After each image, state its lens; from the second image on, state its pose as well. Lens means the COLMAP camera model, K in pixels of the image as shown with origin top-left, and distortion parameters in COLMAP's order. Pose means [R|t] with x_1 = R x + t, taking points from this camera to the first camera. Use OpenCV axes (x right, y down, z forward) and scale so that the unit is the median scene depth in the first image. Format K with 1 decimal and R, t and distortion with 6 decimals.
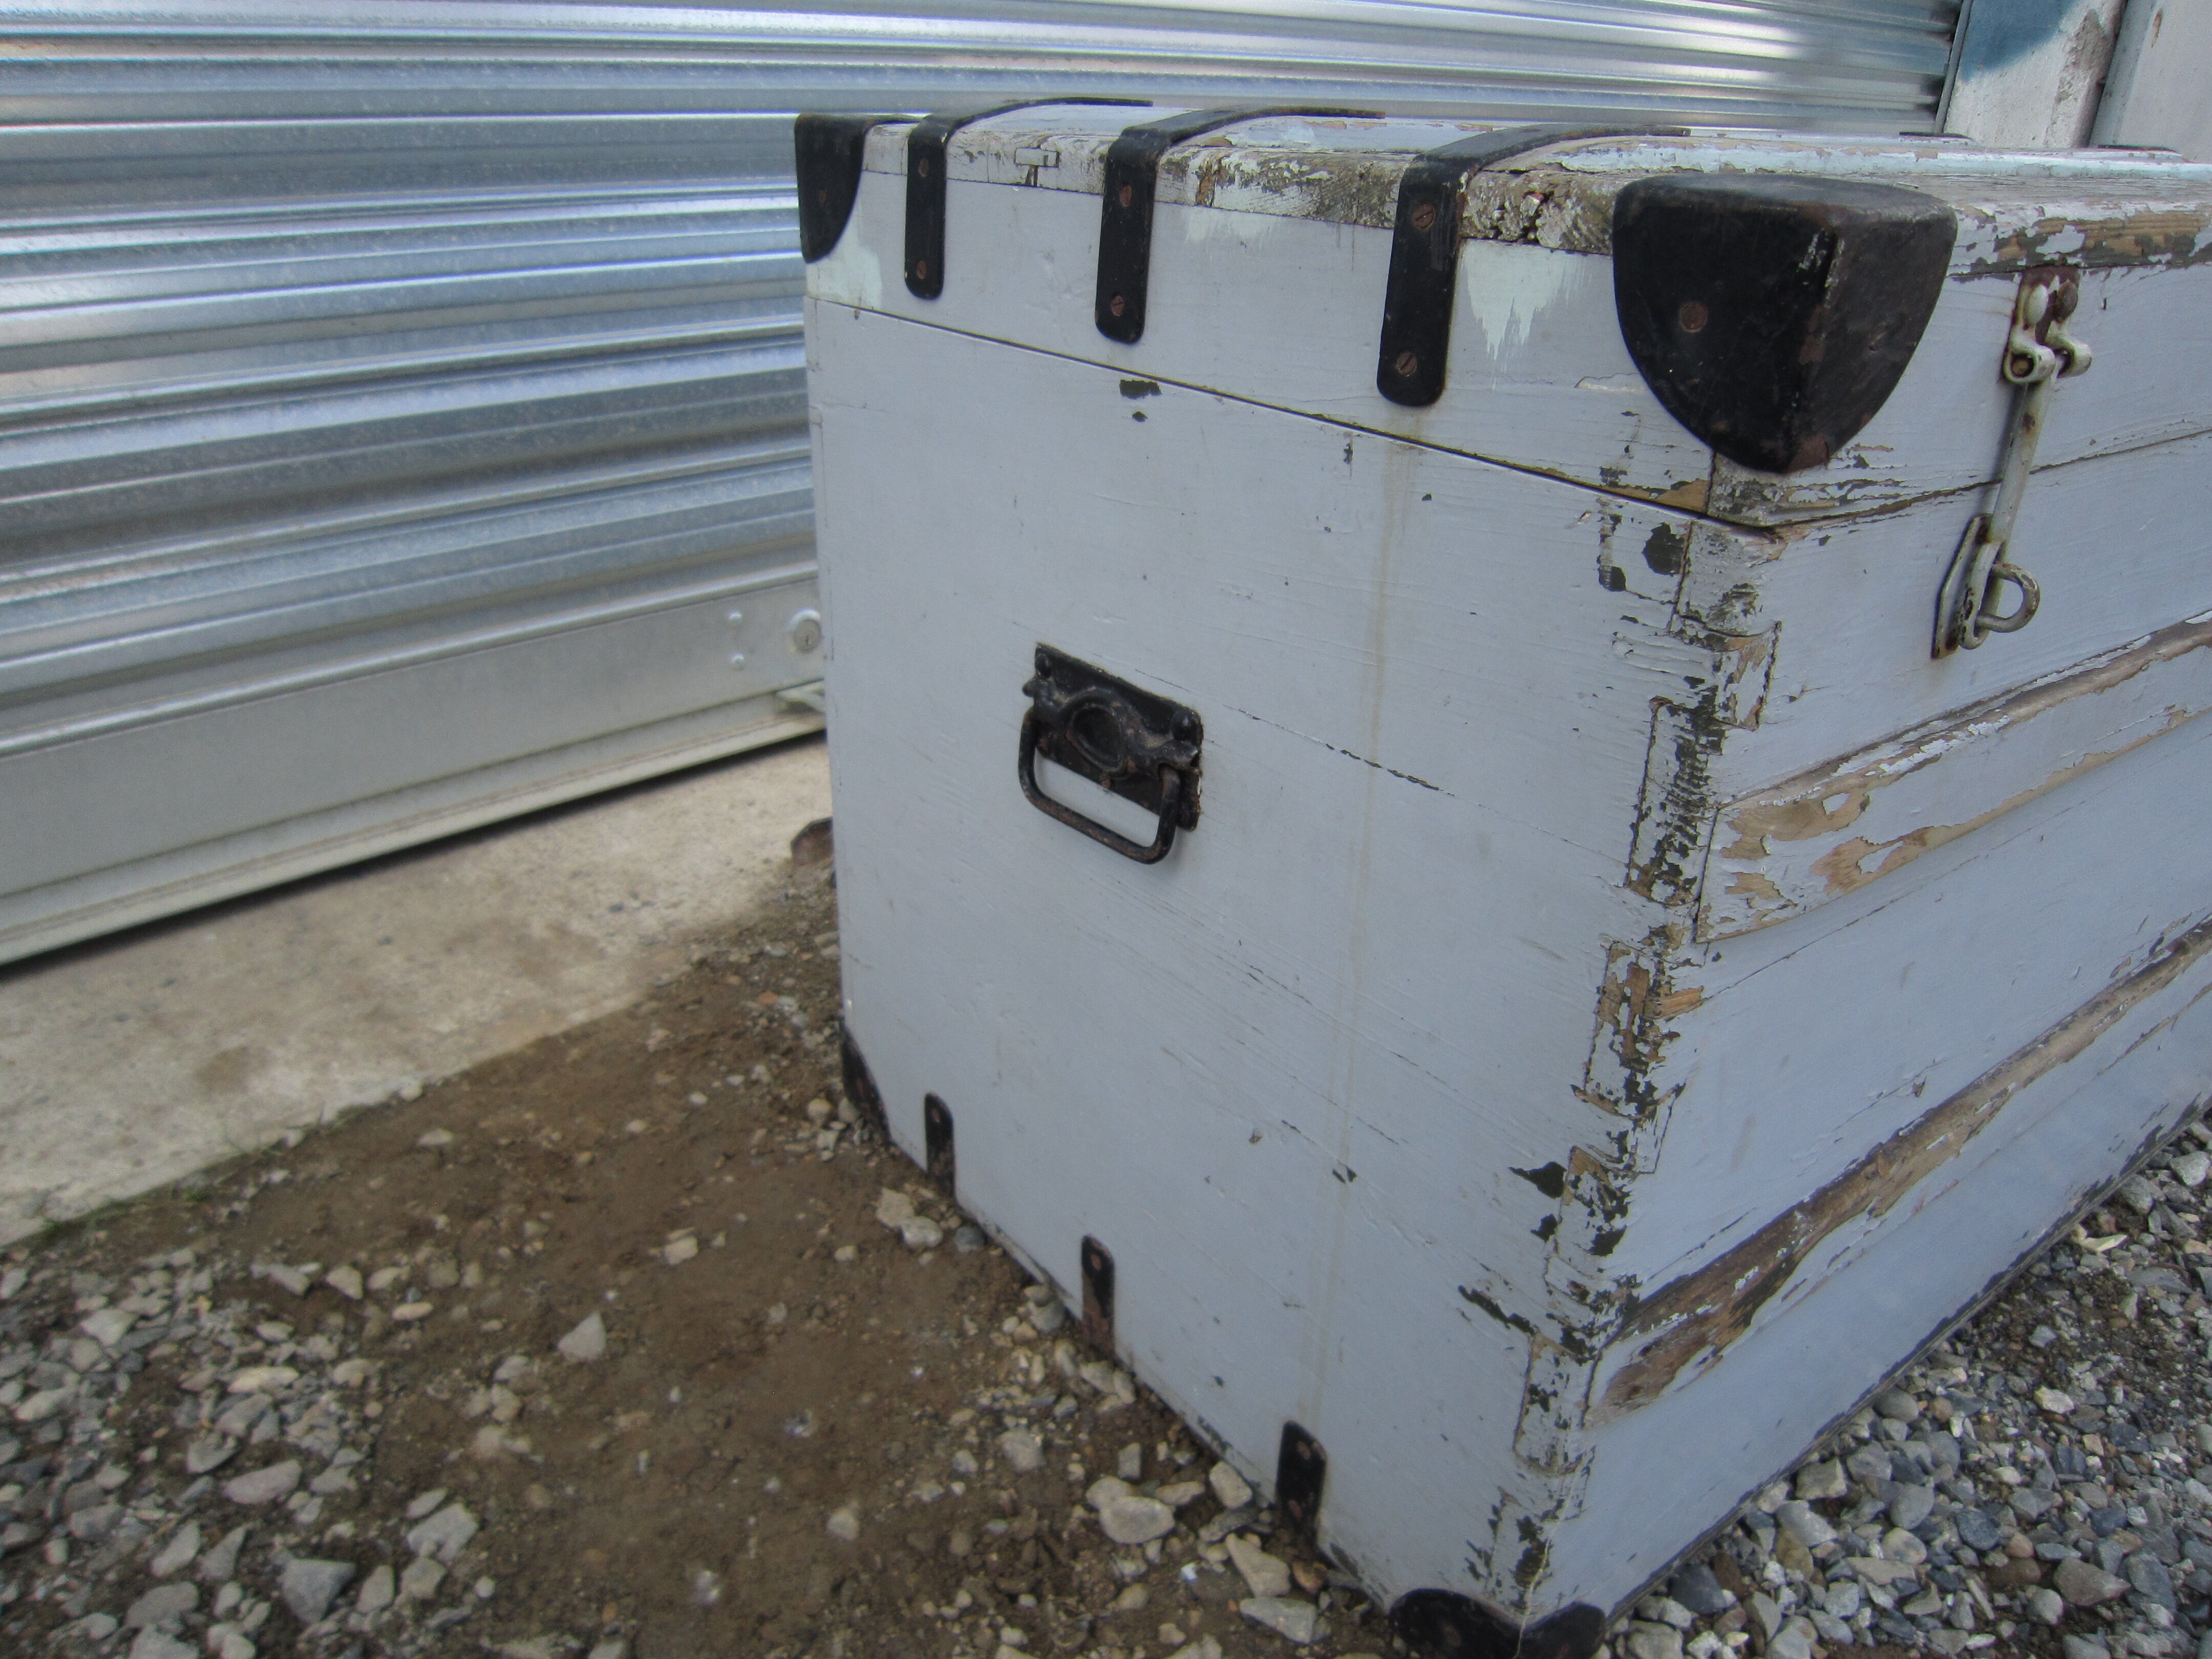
lens RADIAL K [[1563.1, 0, 1106.0], [0, 1563.1, 829.5], [0, 0, 1]] dist [-0.058744, 0.008865]
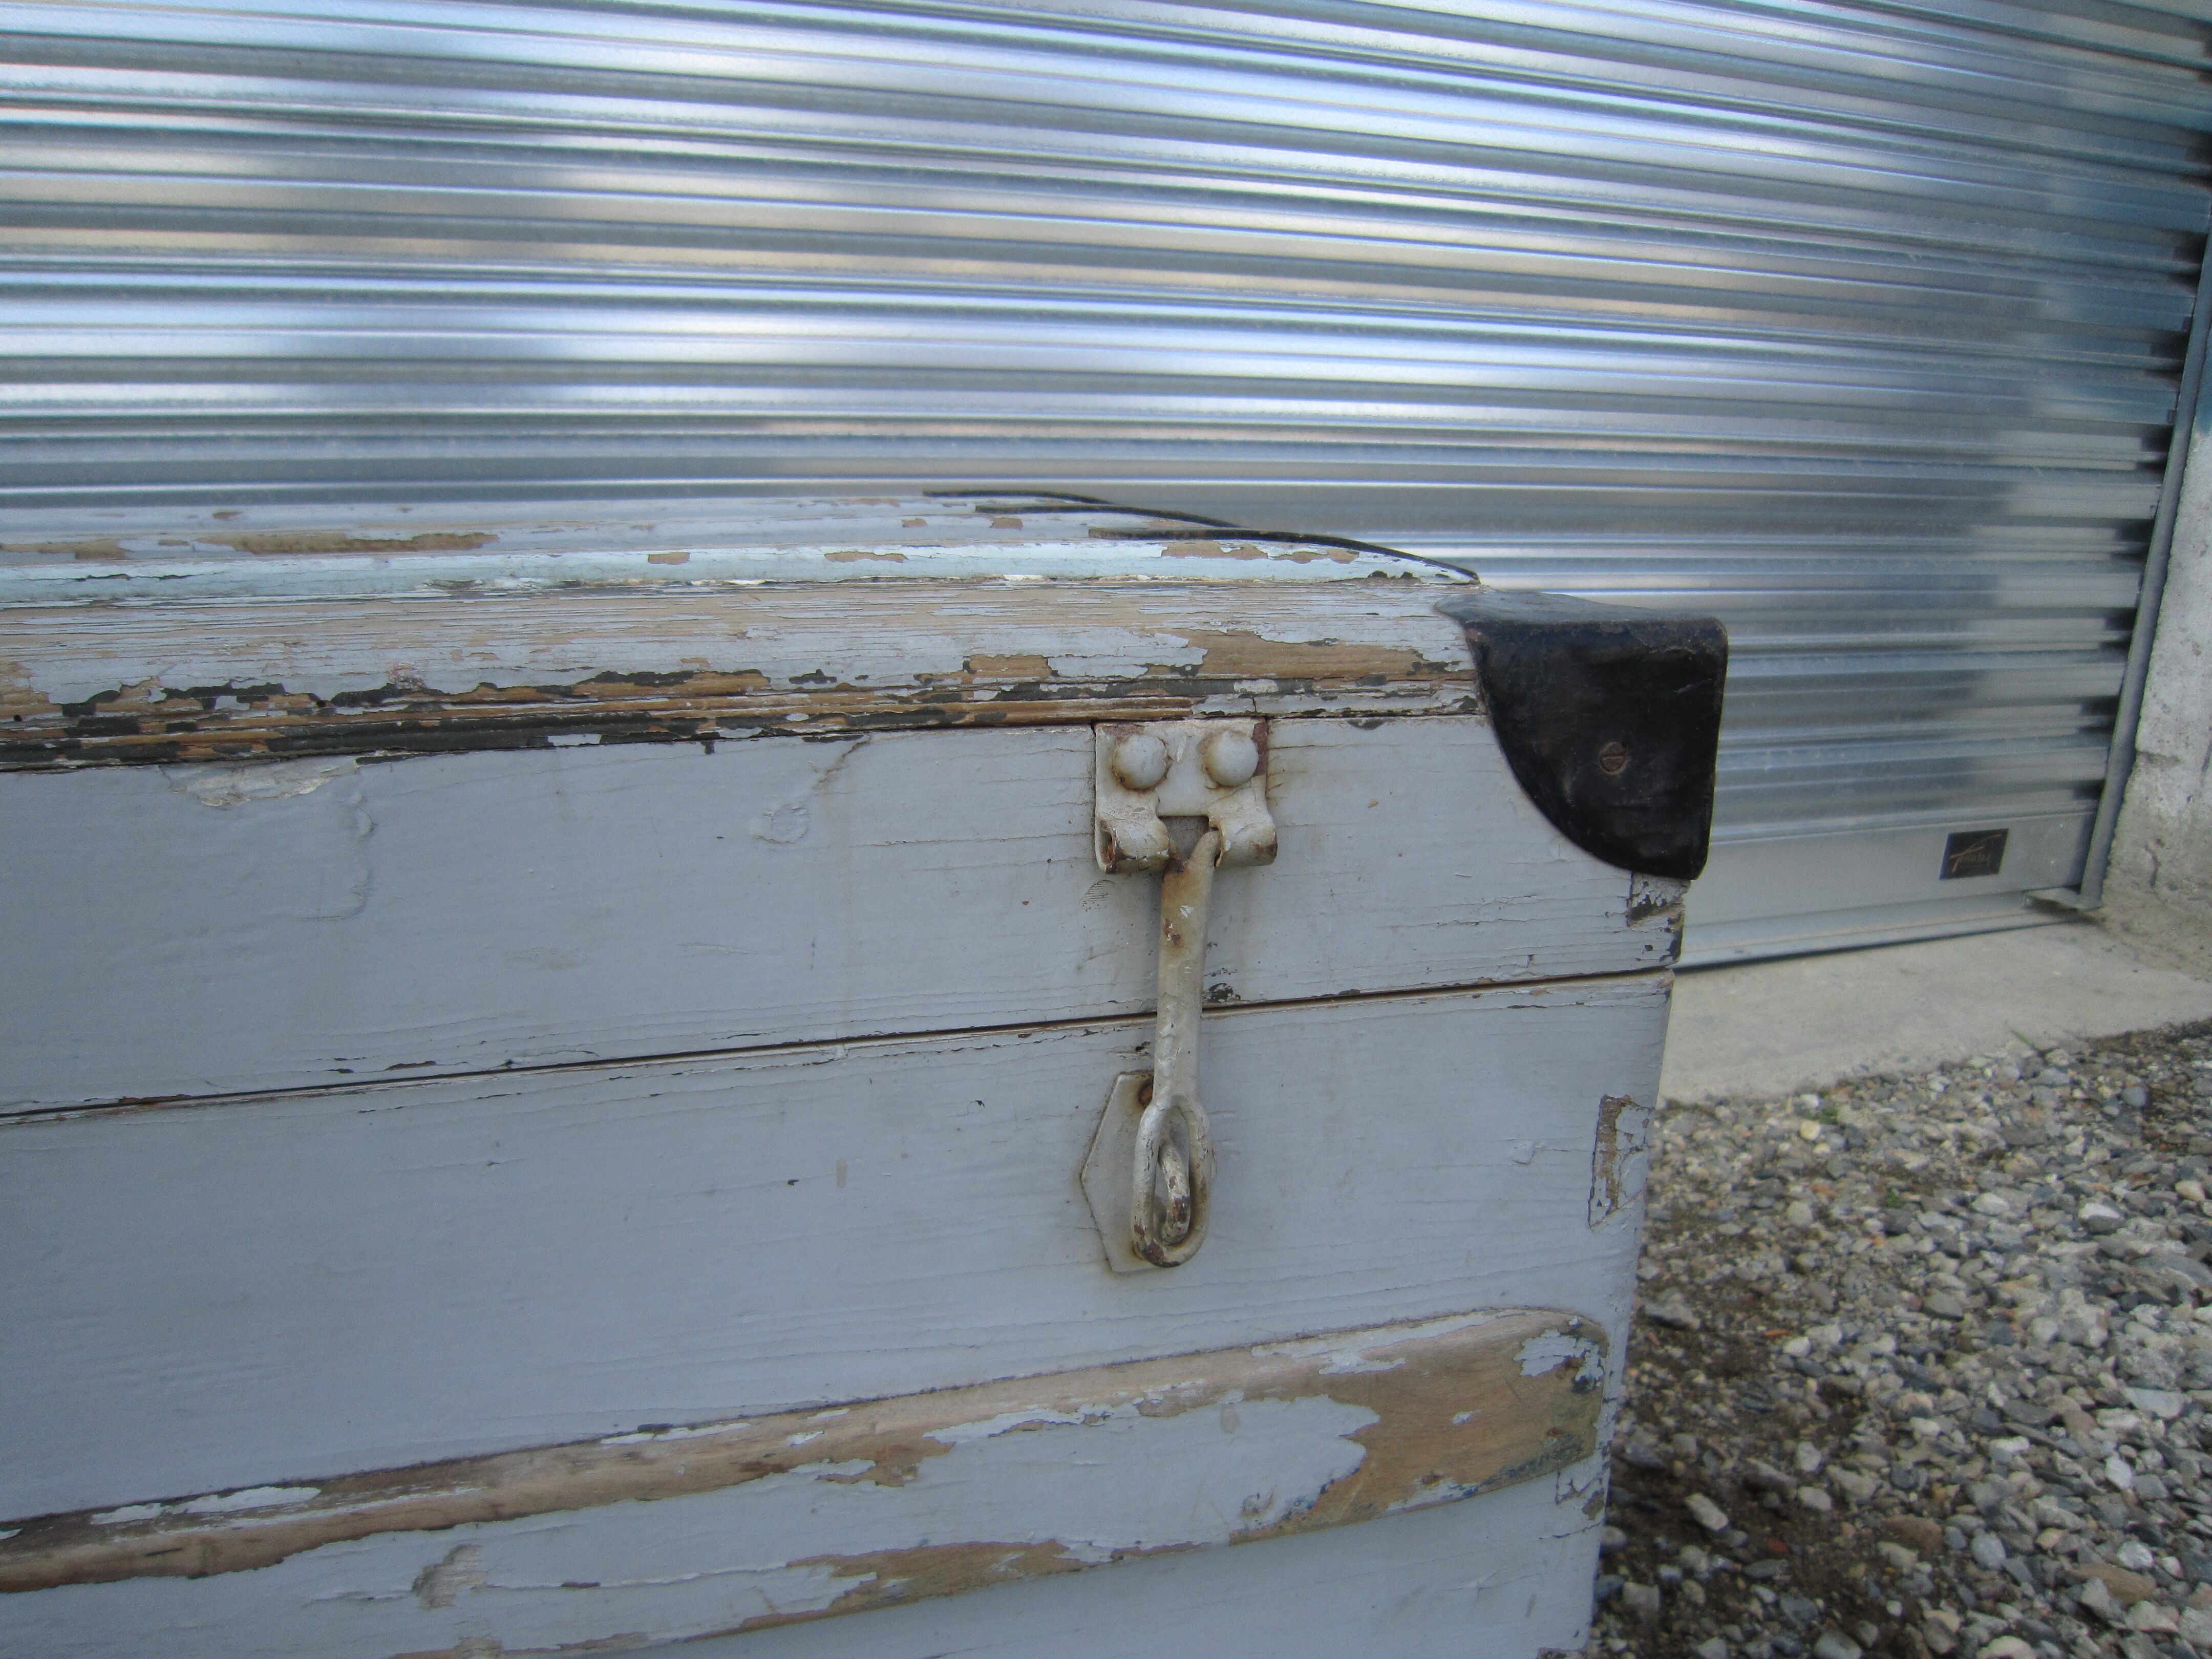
lens RADIAL K [[1563.1, 0, 1106.0], [0, 1563.1, 829.5], [0, 0, 1]] dist [-0.058744, 0.008865]
pose [[0.920320, 0.083783, -0.382089, 0.374896], [-0.164518, 0.969105, -0.183765, -0.087150], [0.354888, 0.231983, 0.905670, 0.196215]]
